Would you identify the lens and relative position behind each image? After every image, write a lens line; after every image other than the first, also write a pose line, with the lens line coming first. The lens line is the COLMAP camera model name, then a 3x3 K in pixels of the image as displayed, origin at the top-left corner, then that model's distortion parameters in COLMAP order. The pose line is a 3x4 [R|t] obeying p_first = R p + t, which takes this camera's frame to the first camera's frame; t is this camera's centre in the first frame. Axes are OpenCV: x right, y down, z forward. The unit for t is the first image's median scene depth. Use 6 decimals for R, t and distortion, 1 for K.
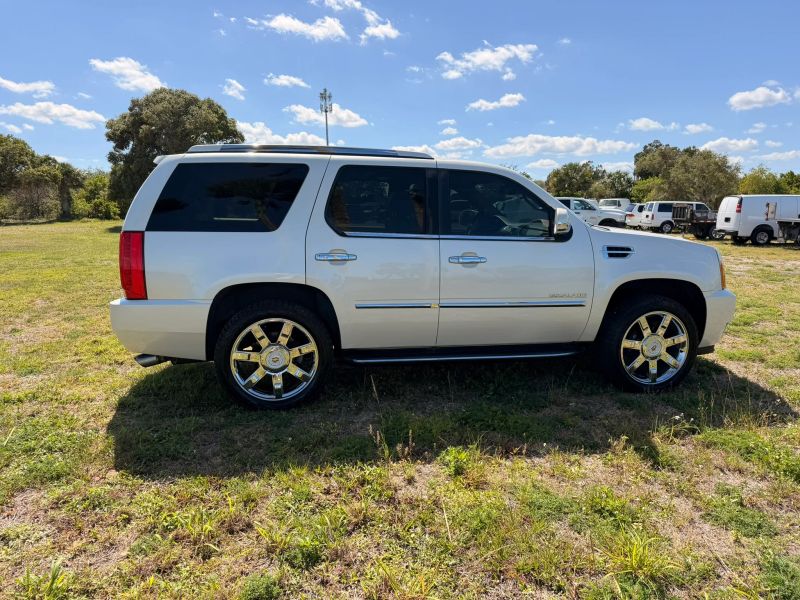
lens RADIAL K [[560.7, 0, 401.8], [0, 560.7, 295.3], [0, 0, 1]] dist [0.053382, -0.054707]
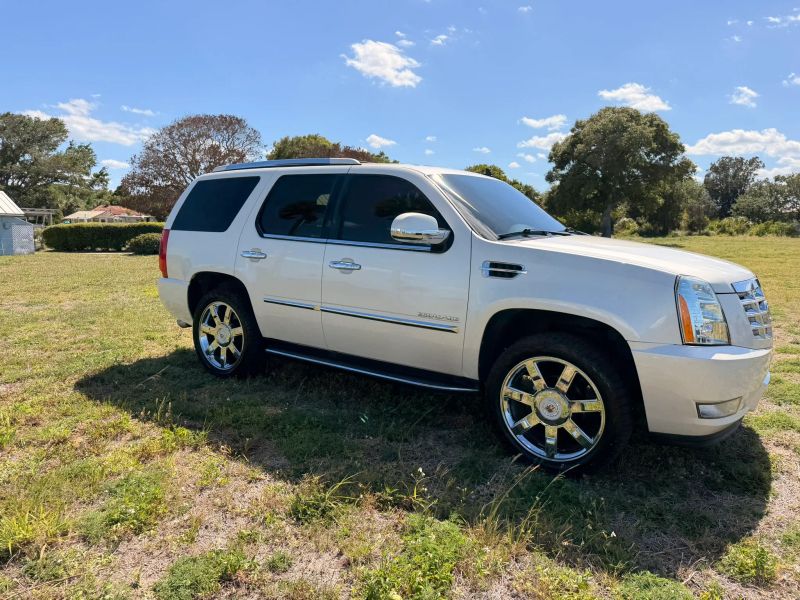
lens RADIAL K [[561.7, 0, 403.6], [0, 561.7, 291.7], [0, 0, 1]] dist [0.049426, -0.060616]
pose [[0.697251, 0.093859, -0.710656, 0.891615], [-0.120029, 0.992681, 0.013343, -0.043995], [0.706707, 0.075996, 0.703413, 0.394036]]
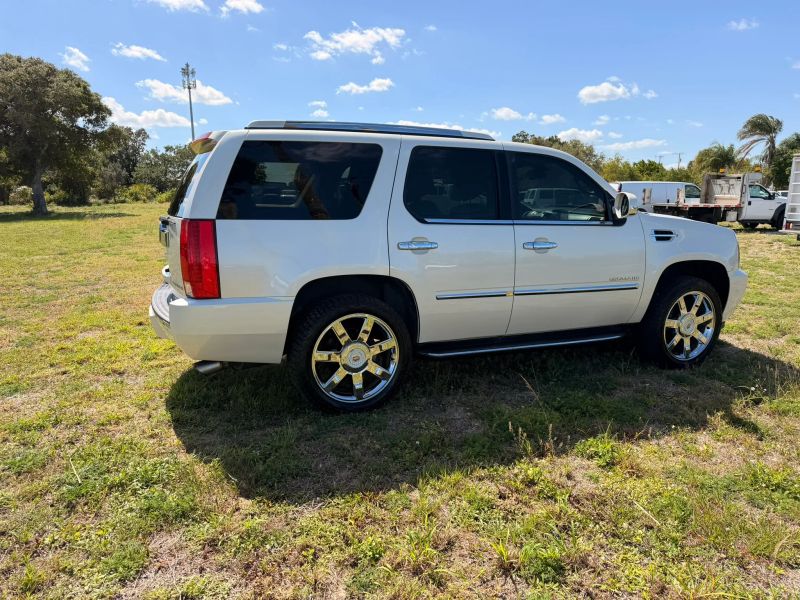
lens RADIAL K [[562.4, 0, 397.1], [0, 562.4, 307.8], [0, 0, 1]] dist [0.047129, -0.057641]
pose [[0.977679, -0.040855, 0.206092, -0.336153], [0.031348, 0.998297, 0.049190, -0.011145], [-0.207751, -0.041632, 0.977295, 0.084589]]
